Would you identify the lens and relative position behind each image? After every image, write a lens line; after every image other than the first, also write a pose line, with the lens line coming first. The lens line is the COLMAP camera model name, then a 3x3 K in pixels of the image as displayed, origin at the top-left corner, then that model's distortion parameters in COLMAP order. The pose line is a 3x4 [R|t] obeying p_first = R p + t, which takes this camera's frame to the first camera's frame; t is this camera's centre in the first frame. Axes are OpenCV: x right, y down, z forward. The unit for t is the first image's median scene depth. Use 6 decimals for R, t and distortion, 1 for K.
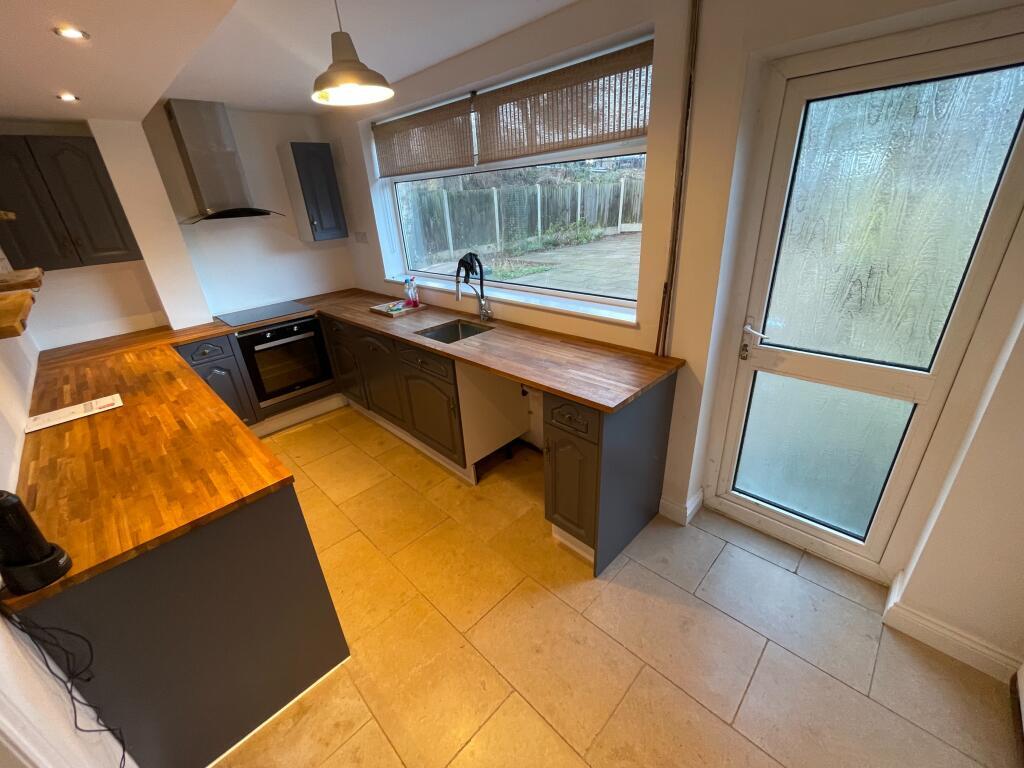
lens RADIAL K [[416.6, 0, 507.9], [0, 416.6, 382.2], [0, 0, 1]] dist [0.000534, 0.000794]
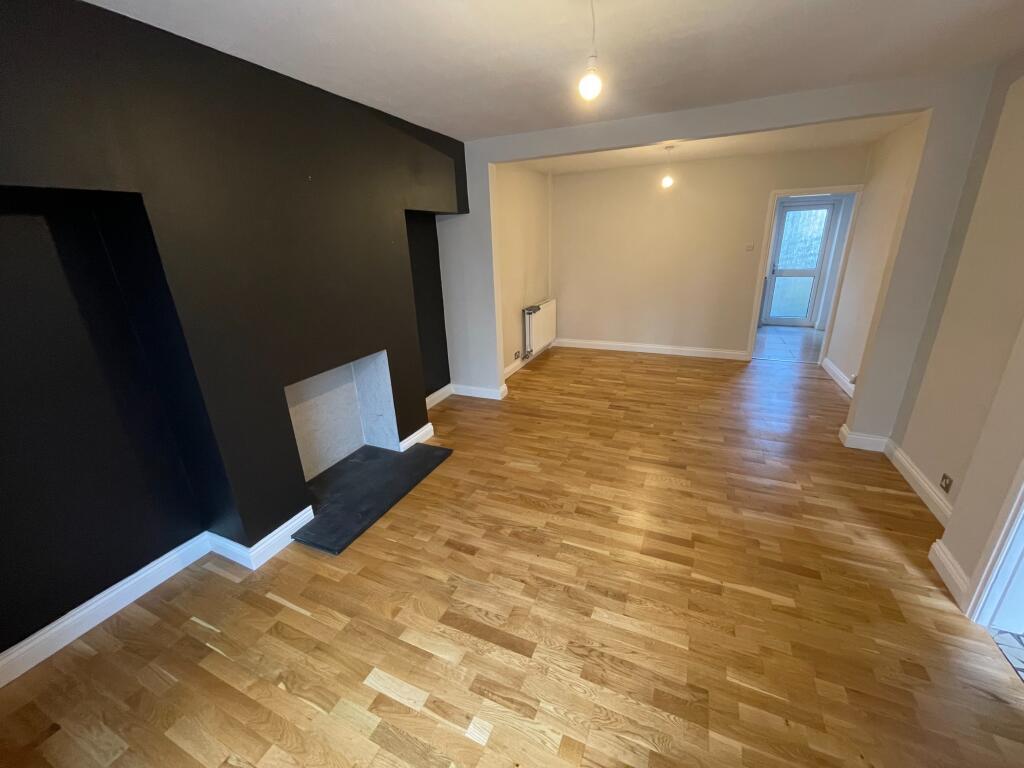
lens RADIAL K [[416.6, 0, 507.9], [0, 416.6, 382.2], [0, 0, 1]] dist [0.000534, 0.000794]
pose [[0.935236, -0.085782, 0.343475, -2.060459], [0.121758, 0.988953, -0.084542, 0.632453], [-0.332428, 0.120887, 0.935349, -1.079167]]
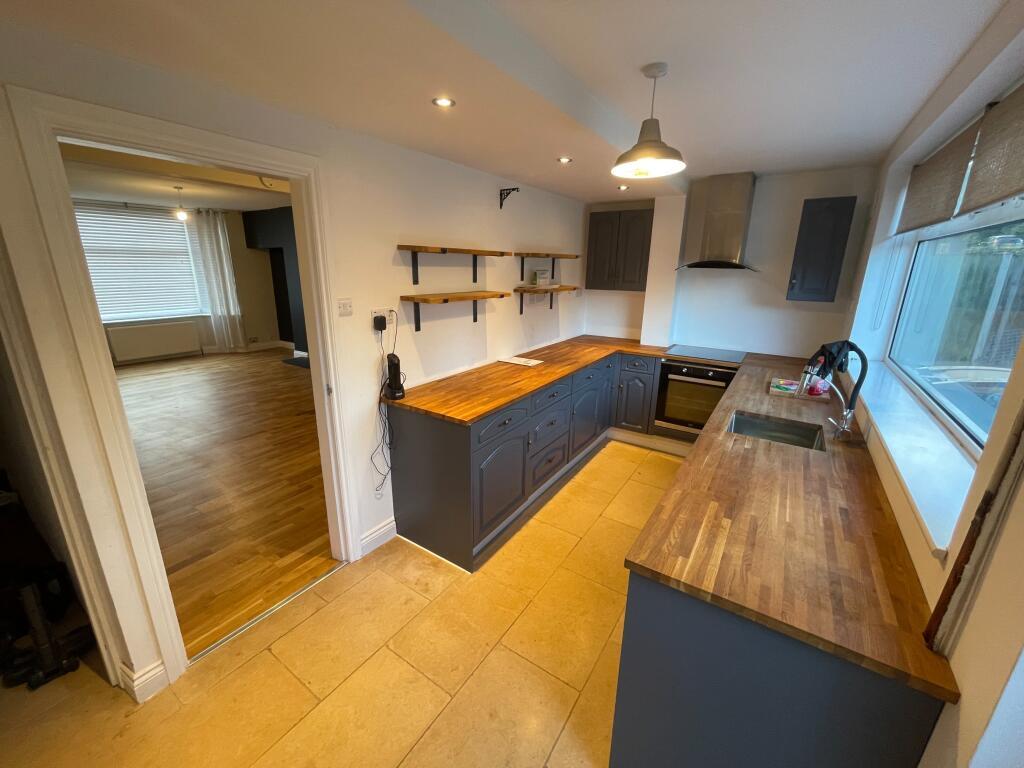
lens RADIAL K [[416.6, 0, 507.9], [0, 416.6, 382.2], [0, 0, 1]] dist [0.000534, 0.000794]
pose [[0.193394, 0.330119, -0.923916, 0.388969], [-0.426540, 0.876334, 0.223835, -0.137632], [0.883551, 0.350798, 0.310286, 0.259475]]
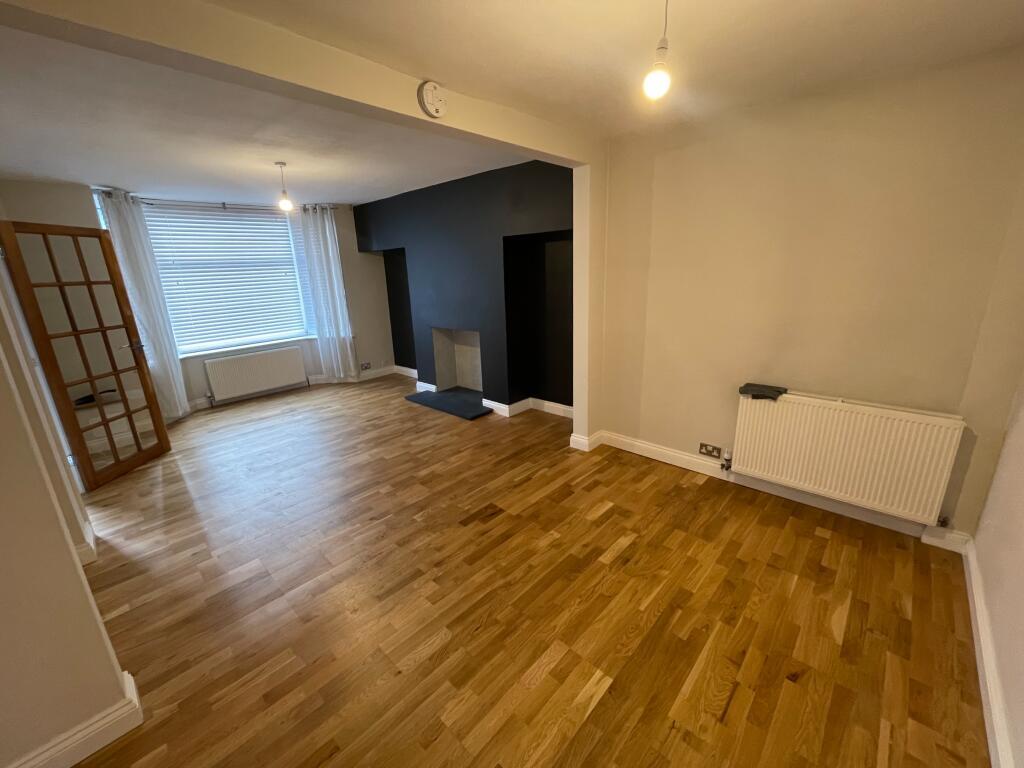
lens RADIAL K [[416.6, 0, 507.9], [0, 416.6, 382.2], [0, 0, 1]] dist [0.000534, 0.000794]
pose [[0.029570, 0.331927, -0.942842, -0.415627], [-0.377943, 0.876941, 0.296873, 0.077626], [0.925357, 0.347562, 0.151381, -0.067385]]
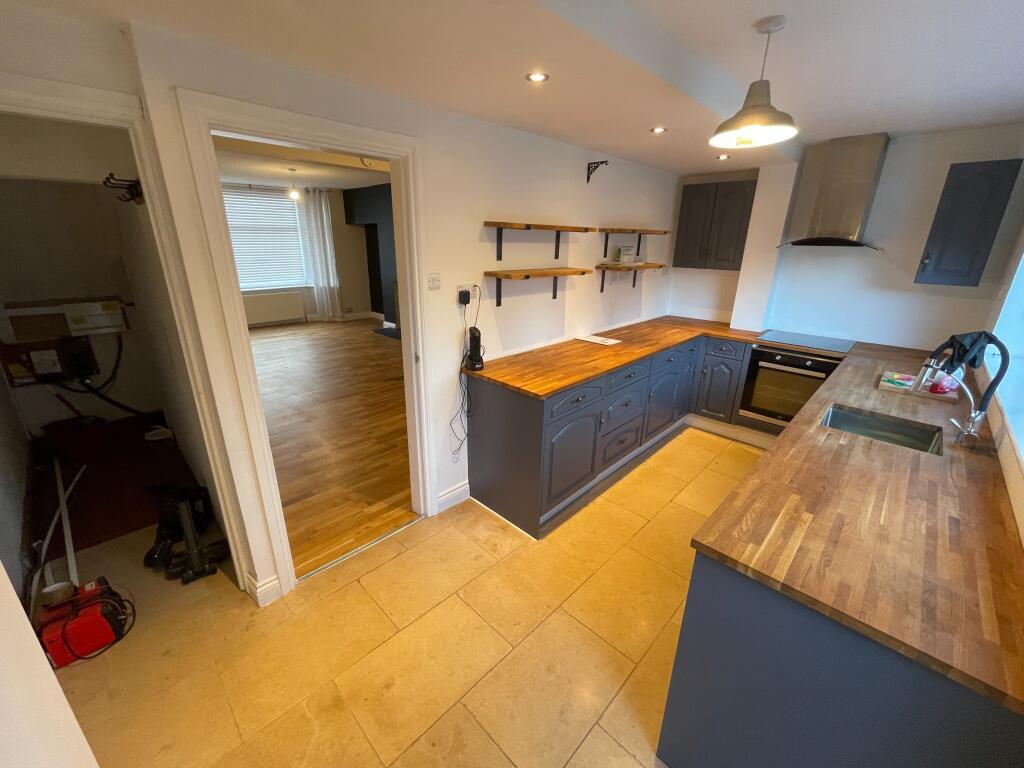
lens RADIAL K [[416.6, 0, 507.9], [0, 416.6, 382.2], [0, 0, 1]] dist [0.000534, 0.000794]
pose [[0.009121, 0.385251, -0.922767, 0.407076], [-0.425842, 0.836440, 0.345001, -0.137730], [0.904751, 0.389806, 0.171686, 0.253513]]
